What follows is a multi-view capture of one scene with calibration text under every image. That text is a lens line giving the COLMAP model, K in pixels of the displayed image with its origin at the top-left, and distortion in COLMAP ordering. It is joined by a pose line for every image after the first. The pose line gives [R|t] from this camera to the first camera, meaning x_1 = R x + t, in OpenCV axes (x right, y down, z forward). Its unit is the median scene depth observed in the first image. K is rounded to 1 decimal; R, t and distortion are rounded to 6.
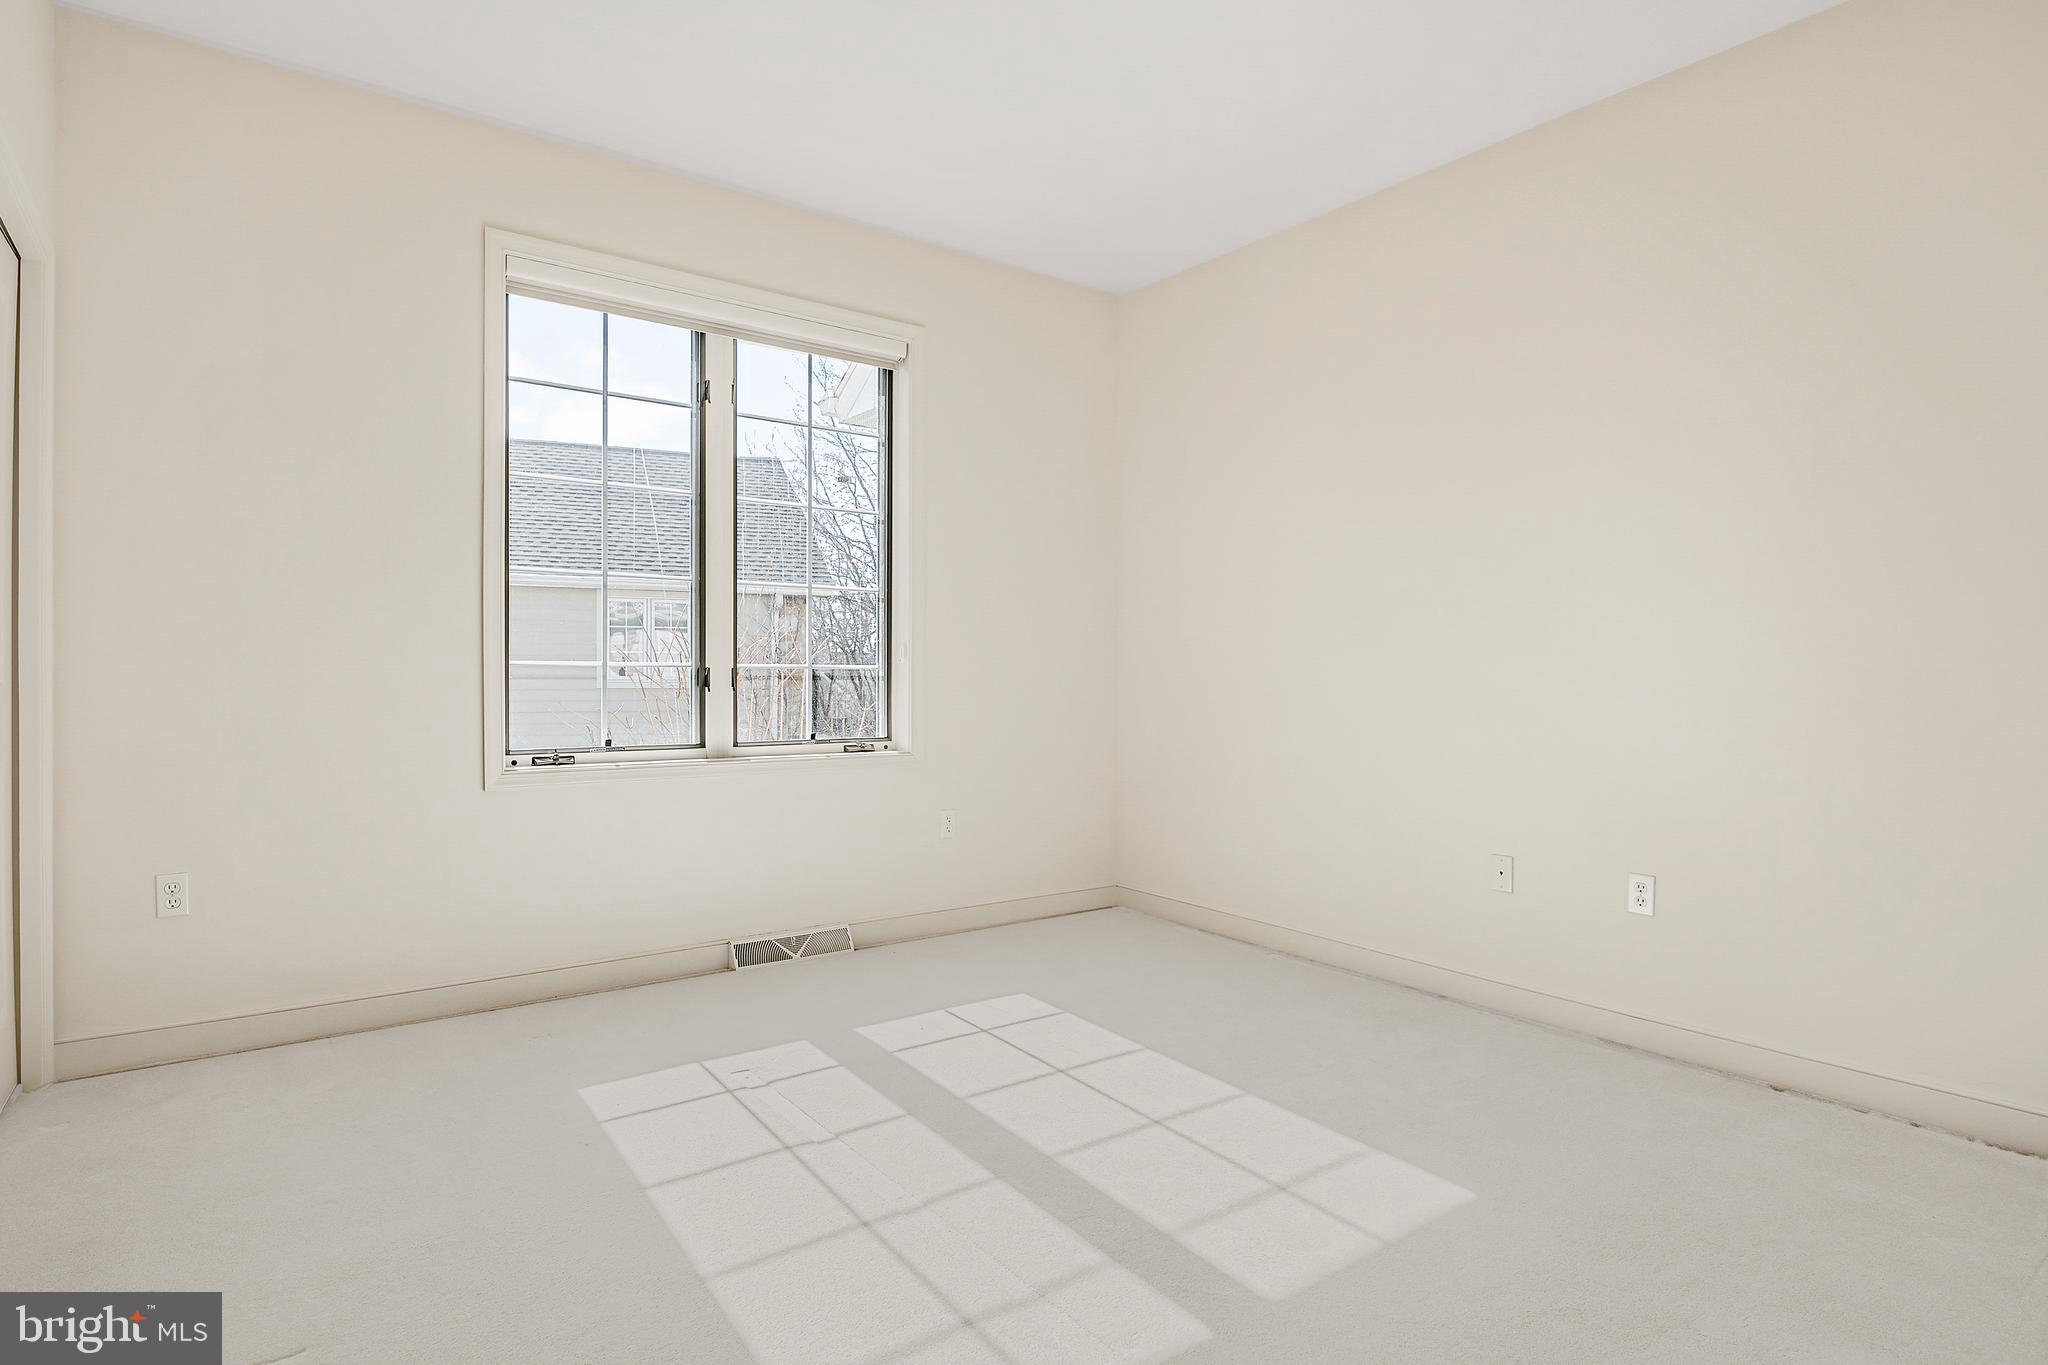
lens RADIAL K [[1054.7, 0, 1015.7], [0, 1054.7, 680.9], [0, 0, 1]] dist [-0.017795, -0.000060]
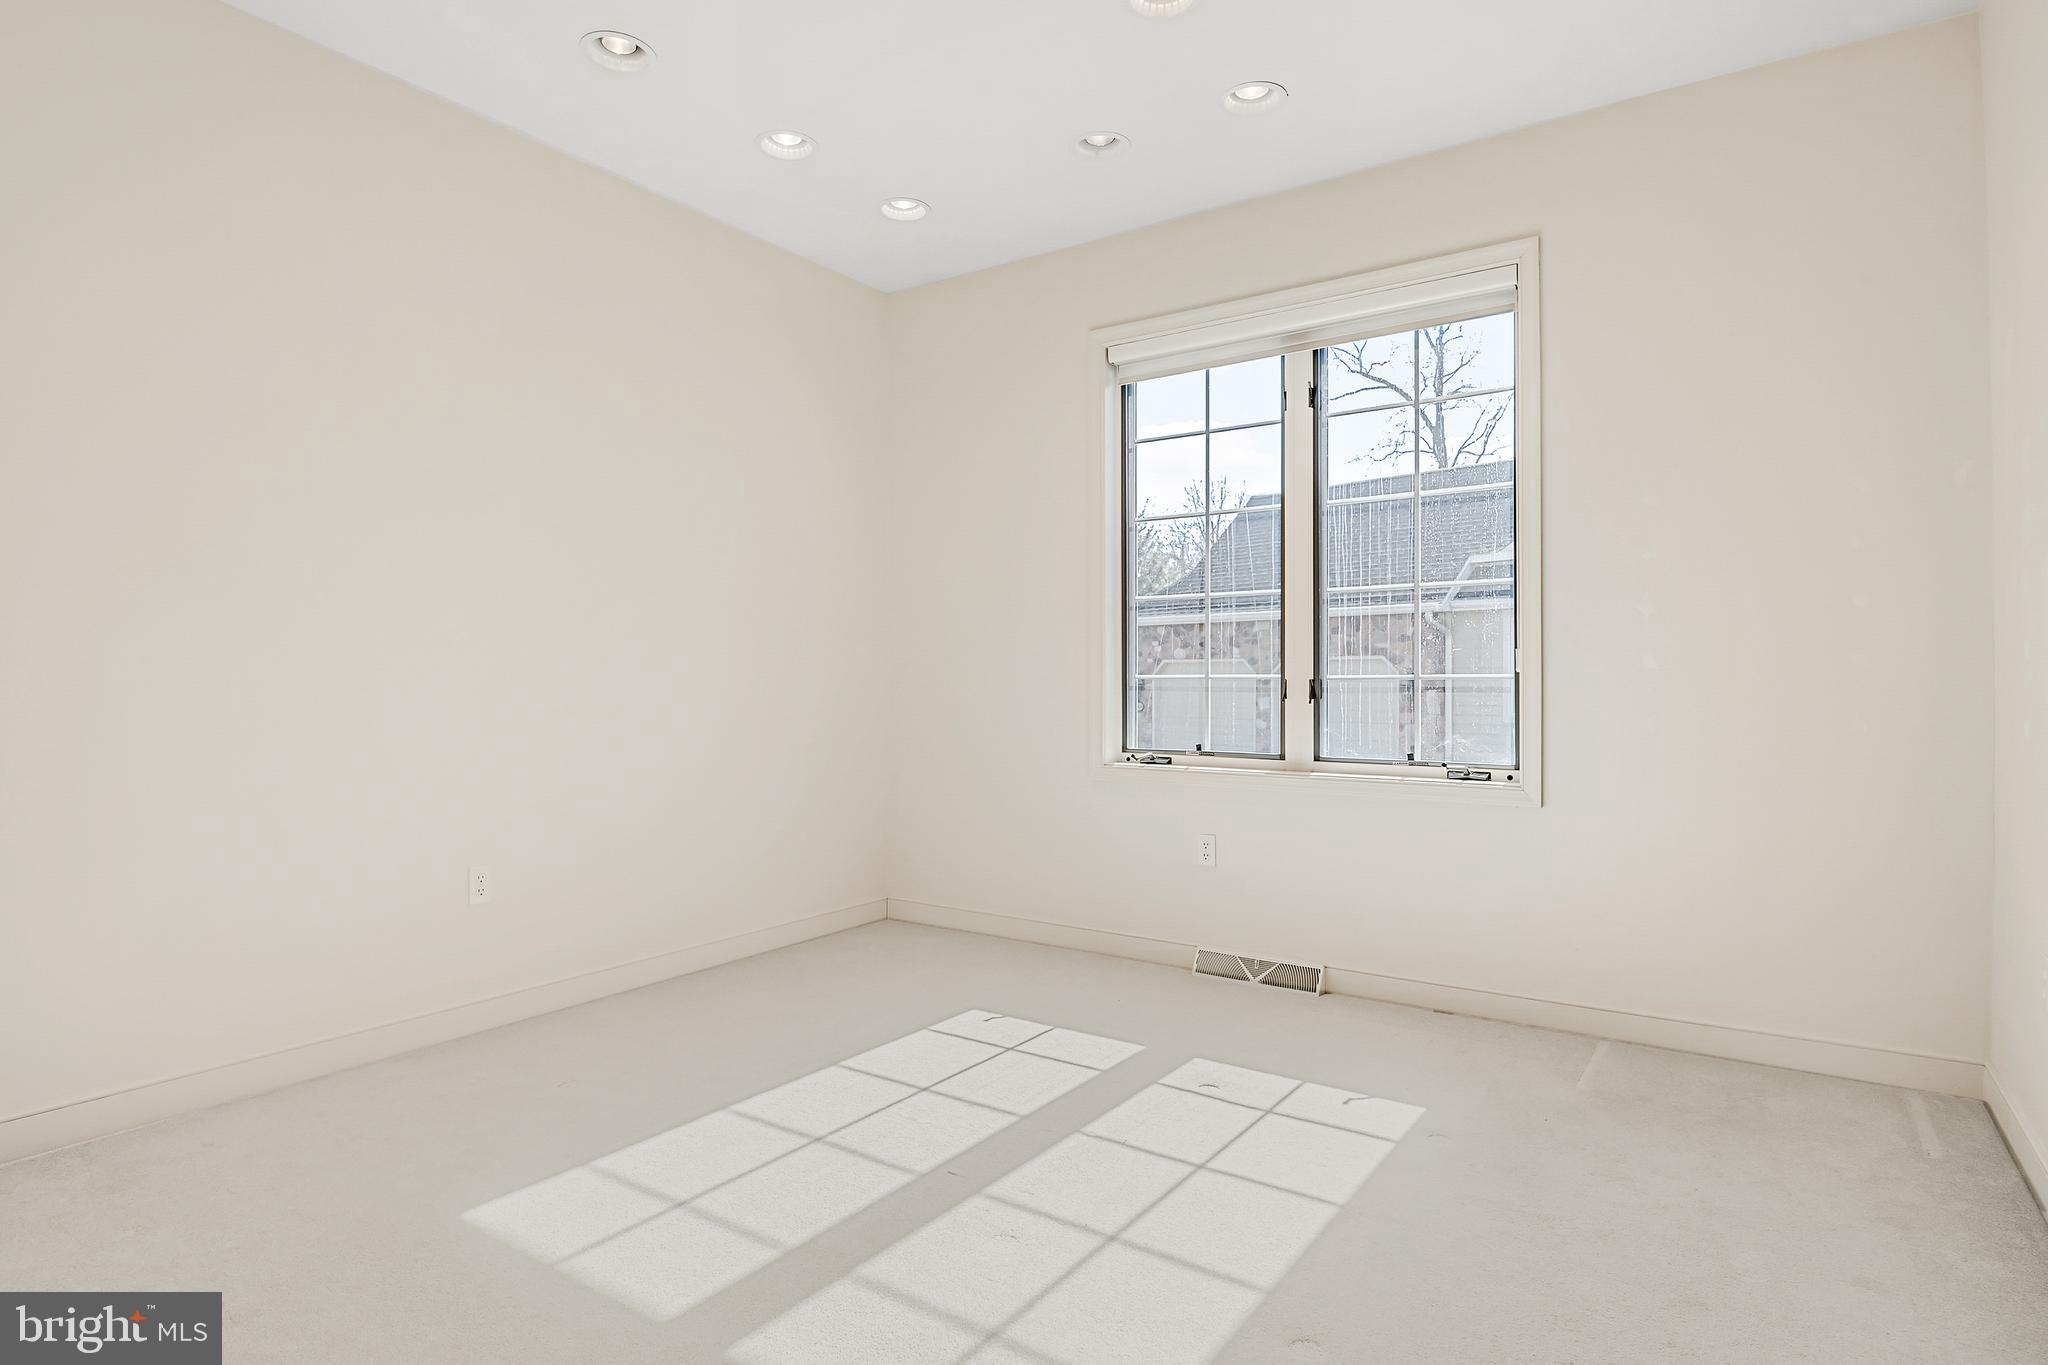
lens RADIAL K [[1073.4, 0, 1021.7], [0, 1073.4, 668.6], [0, 0, 1]] dist [0.007848, -0.016471]
pose [[0.330630, -0.016141, -0.943622, 0.611235], [-0.008350, 0.999765, -0.020028, -0.000498], [0.943724, 0.014501, 0.330417, 0.446563]]
